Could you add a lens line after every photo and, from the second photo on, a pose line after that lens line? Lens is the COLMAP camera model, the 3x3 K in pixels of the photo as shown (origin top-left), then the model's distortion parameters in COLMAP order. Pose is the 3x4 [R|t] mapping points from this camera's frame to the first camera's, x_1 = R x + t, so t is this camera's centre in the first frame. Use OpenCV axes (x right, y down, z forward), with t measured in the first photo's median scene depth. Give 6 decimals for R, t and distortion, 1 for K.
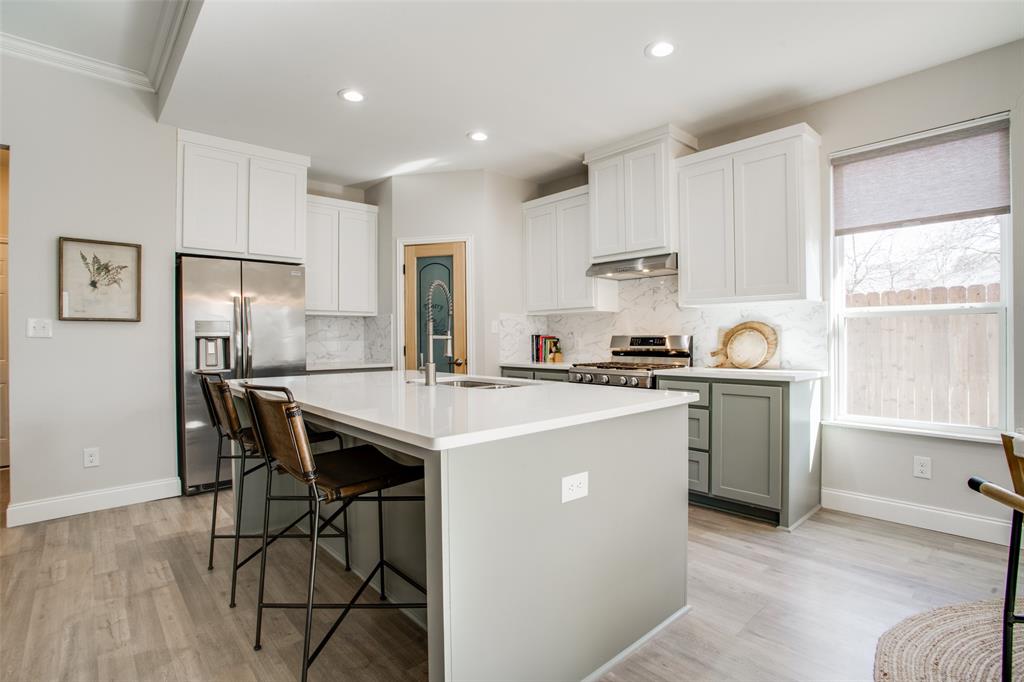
lens RADIAL K [[494.9, 0, 512.0], [0, 494.9, 341.0], [0, 0, 1]] dist [-0.082918, 0.033932]
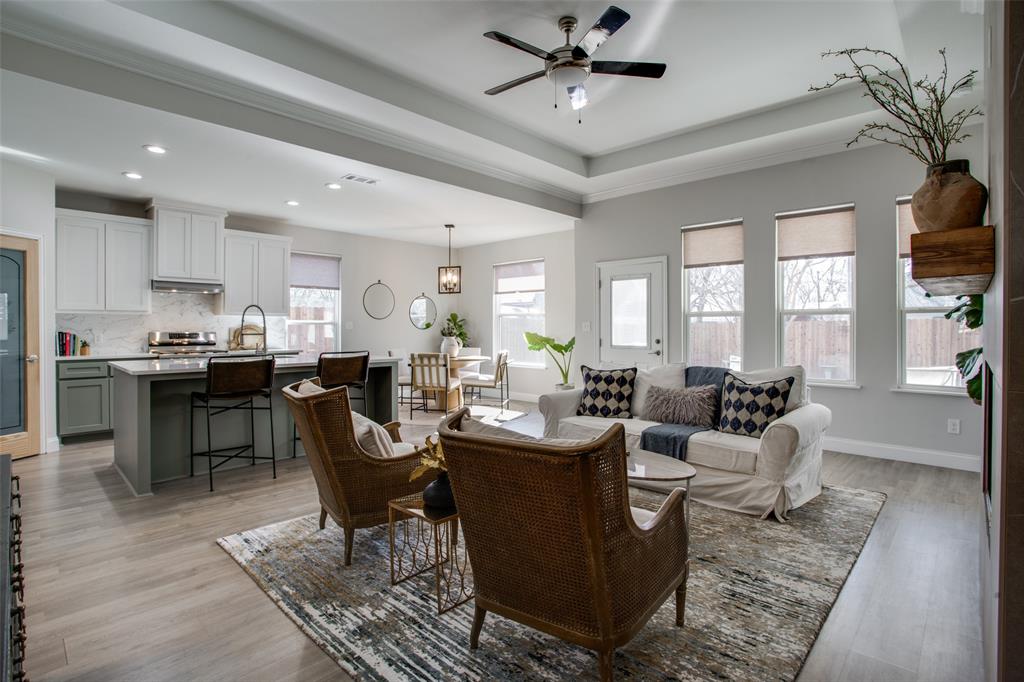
lens RADIAL K [[504.7, 0, 509.5], [0, 504.7, 329.4], [0, 0, 1]] dist [-0.066459, 0.030205]
pose [[-0.065074, 0.004162, 0.997872, -1.475637], [0.004470, 0.999982, -0.003879, -0.010368], [-0.997870, 0.004208, -0.065091, 0.114172]]
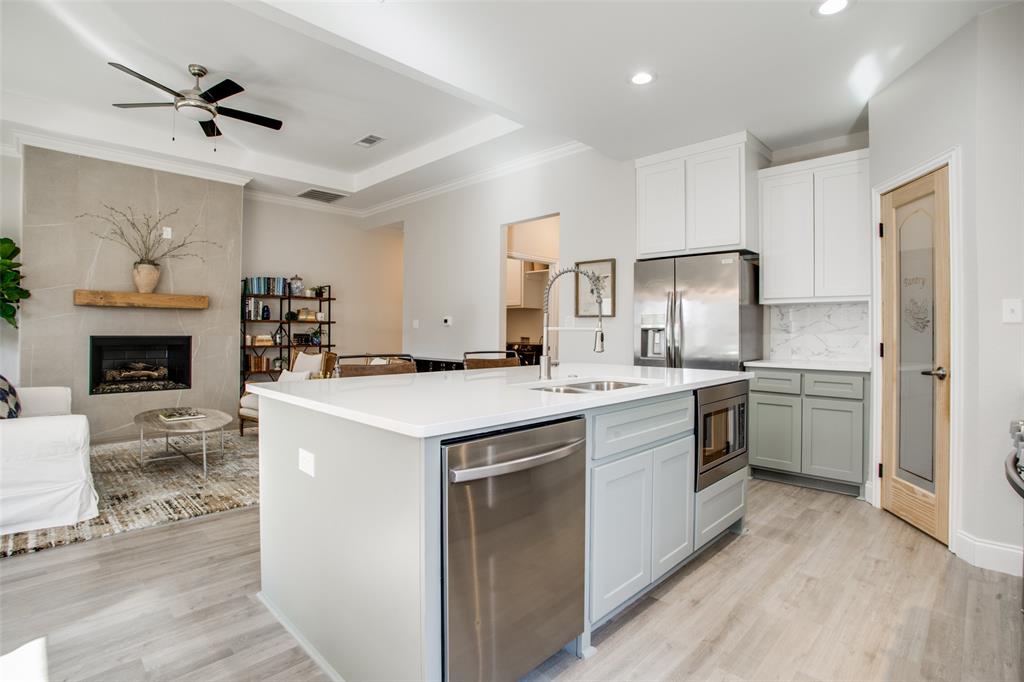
lens RADIAL K [[498.0, 0, 512.4], [0, 498.0, 328.0], [0, 0, 1]] dist [-0.073968, 0.025646]
pose [[0.061794, 0.000135, -0.998089, 0.540553], [-0.010986, 0.999940, -0.000545, -0.005268], [0.998028, 0.010999, 0.061792, 0.591807]]
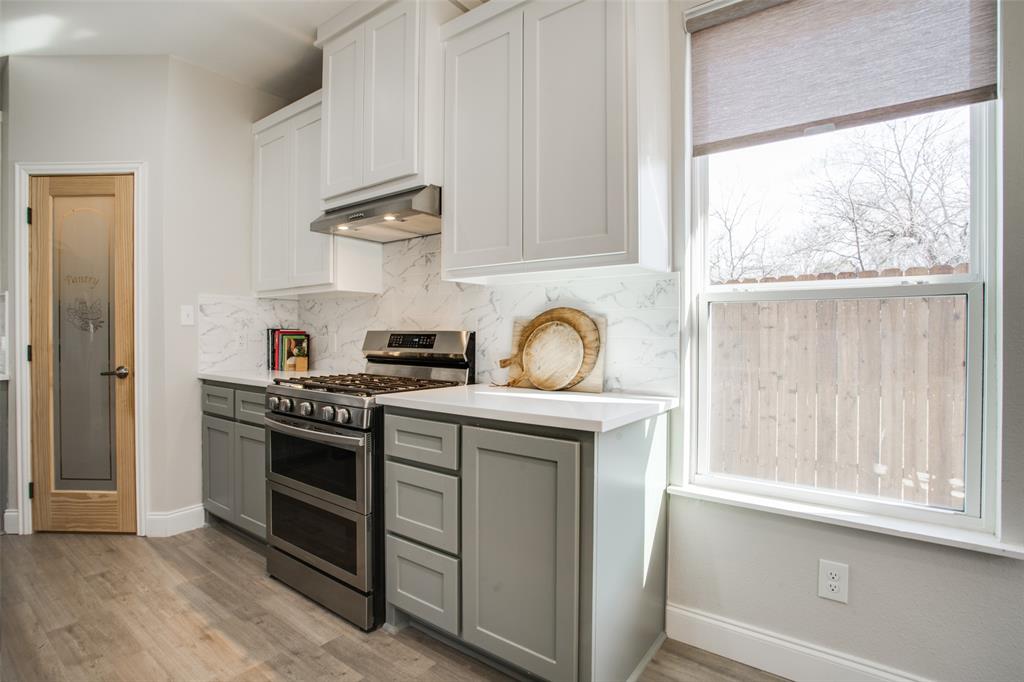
lens RADIAL K [[502.4, 0, 508.8], [0, 502.4, 338.4], [0, 0, 1]] dist [-0.074380, 0.028490]
pose [[0.979920, 0.007748, 0.199242, 0.306681], [-0.008367, 0.999962, 0.002263, -0.004876], [-0.199217, -0.003884, 0.979948, 0.417494]]
